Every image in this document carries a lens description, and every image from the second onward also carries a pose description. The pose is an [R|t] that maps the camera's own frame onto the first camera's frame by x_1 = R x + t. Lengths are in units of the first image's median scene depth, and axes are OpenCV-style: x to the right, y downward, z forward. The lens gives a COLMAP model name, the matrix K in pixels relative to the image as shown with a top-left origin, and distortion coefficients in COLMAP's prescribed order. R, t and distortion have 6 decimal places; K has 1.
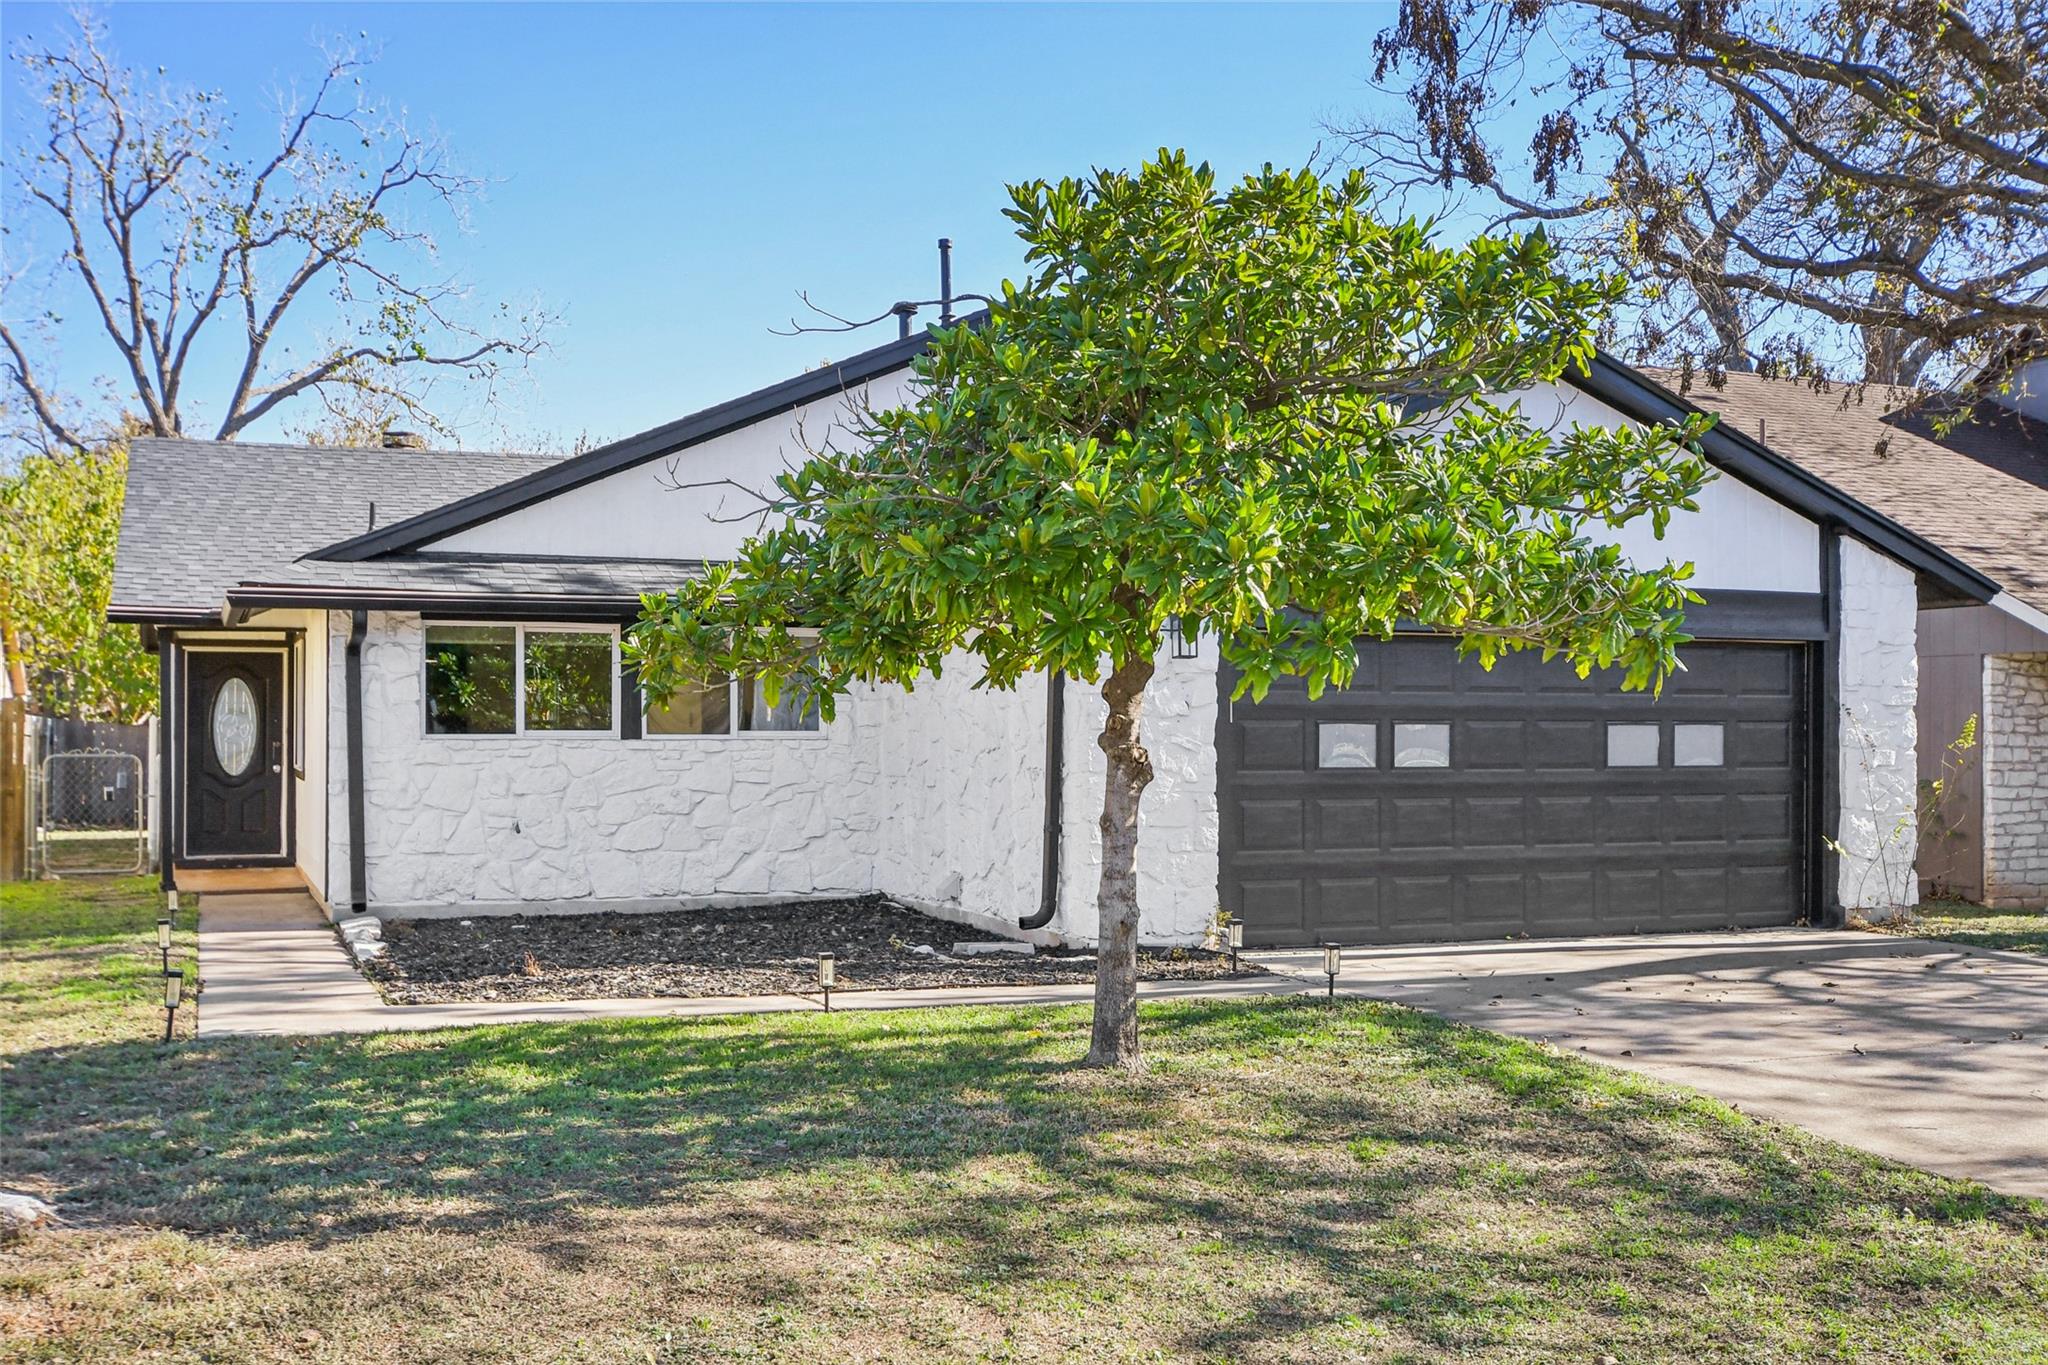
lens RADIAL K [[2123.1, 0, 1024.0], [0, 2123.1, 682.5], [0, 0, 1]] dist [0.004742, 0.002633]
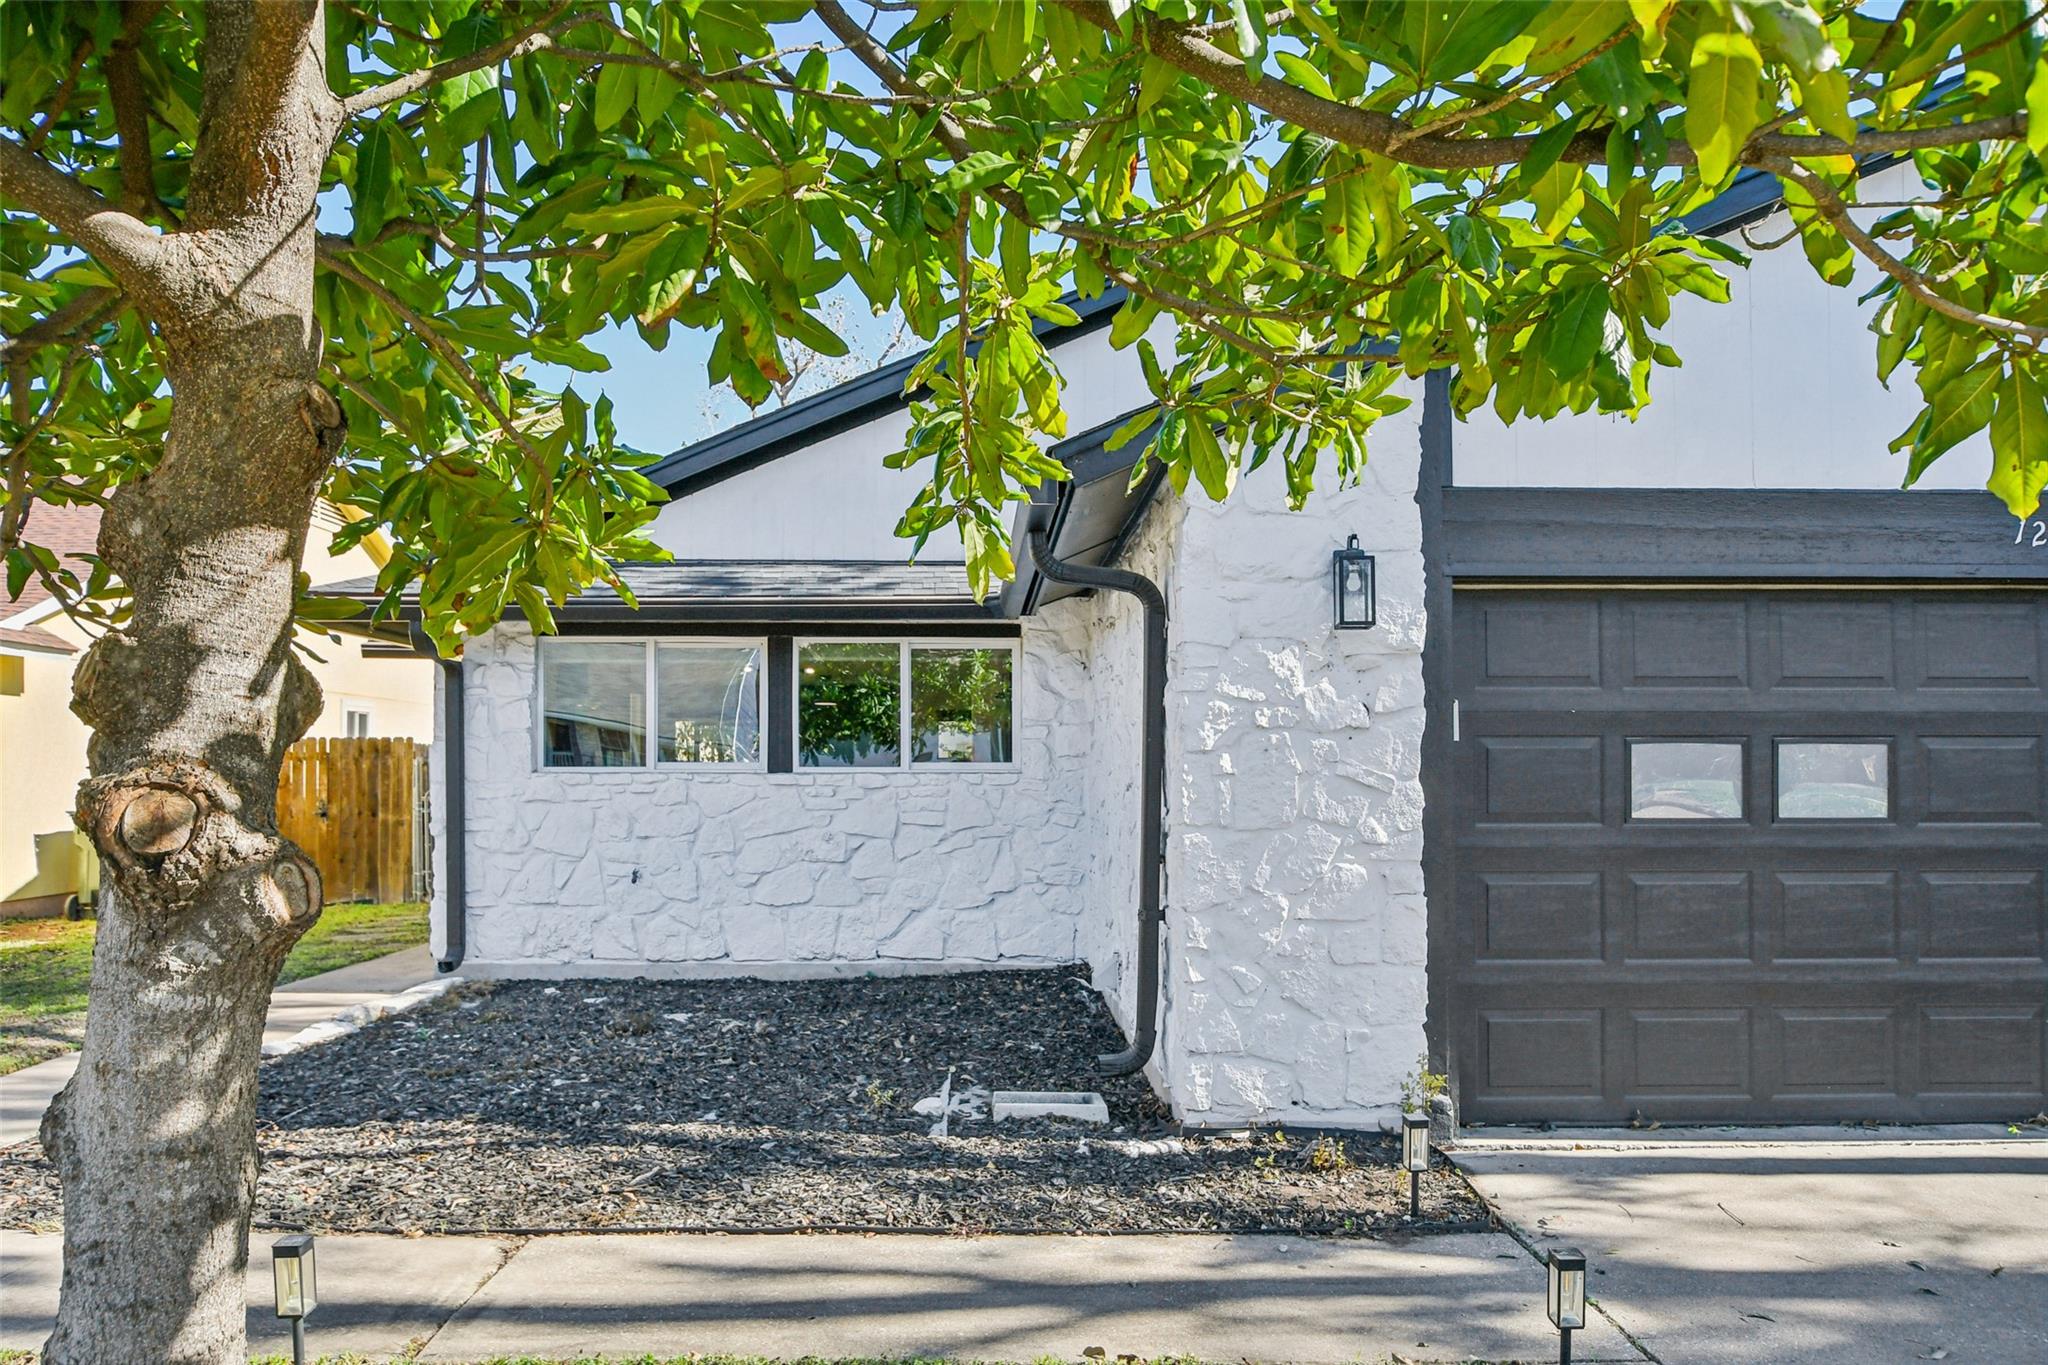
lens RADIAL K [[1442.5, 0, 1024.7], [0, 1442.5, 742.3], [0, 0, 1]] dist [0.001516, 0.003507]
pose [[0.941851, -0.007506, -0.335946, 0.109609], [0.008363, 0.999964, 0.001105, 0.016470], [0.335926, -0.003851, 0.941881, 0.543091]]
